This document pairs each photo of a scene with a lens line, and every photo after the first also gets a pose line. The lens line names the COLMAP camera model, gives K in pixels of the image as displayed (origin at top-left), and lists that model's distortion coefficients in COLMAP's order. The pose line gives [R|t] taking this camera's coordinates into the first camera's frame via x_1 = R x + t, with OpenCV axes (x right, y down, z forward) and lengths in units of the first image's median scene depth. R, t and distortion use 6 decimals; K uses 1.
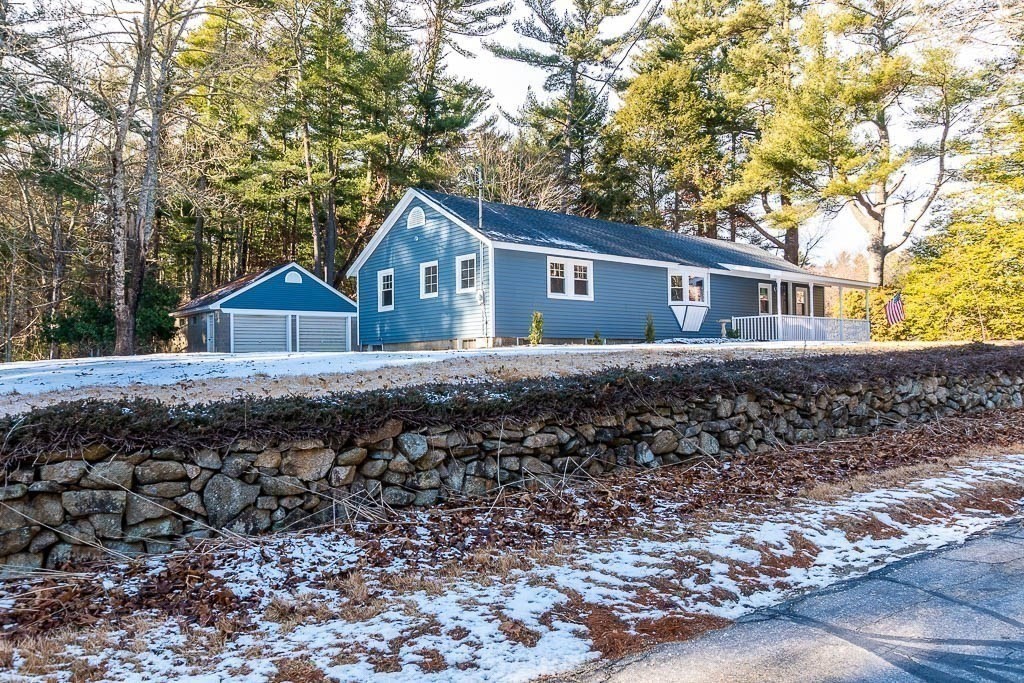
lens RADIAL K [[777.9, 0, 511.4], [0, 777.9, 339.4], [0, 0, 1]] dist [-0.040625, 0.011373]
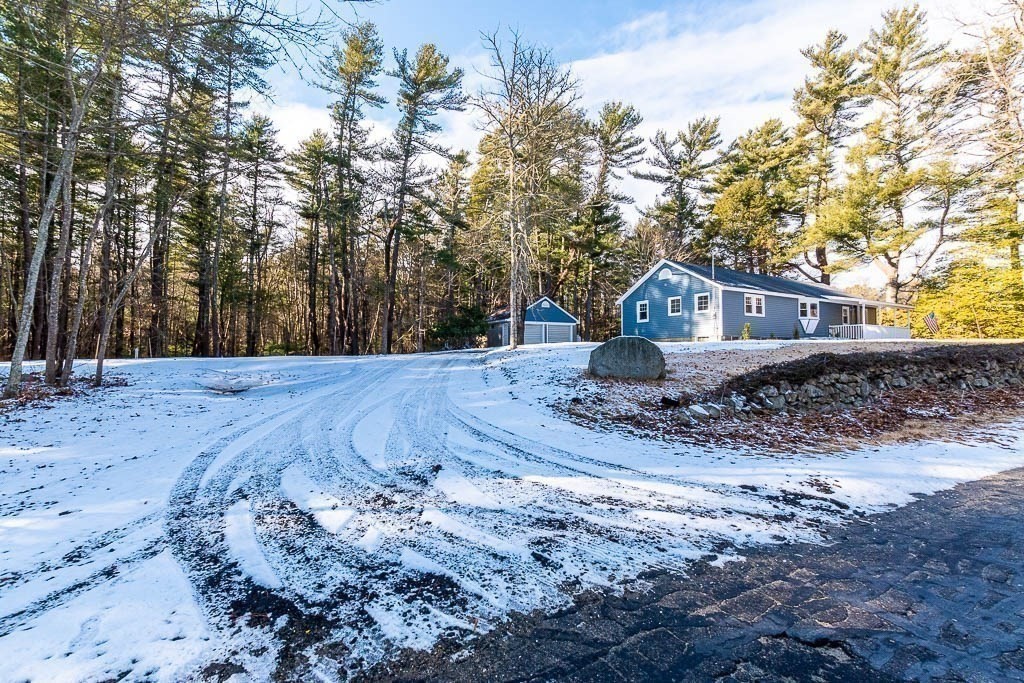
lens RADIAL K [[444.1, 0, 511.9], [0, 444.1, 344.1], [0, 0, 1]] dist [-0.021356, -0.001161]
pose [[0.979699, 0.009278, -0.200260, -0.153030], [-0.006705, 0.999886, 0.013525, 0.003178], [0.200363, -0.011908, 0.979649, -0.089684]]
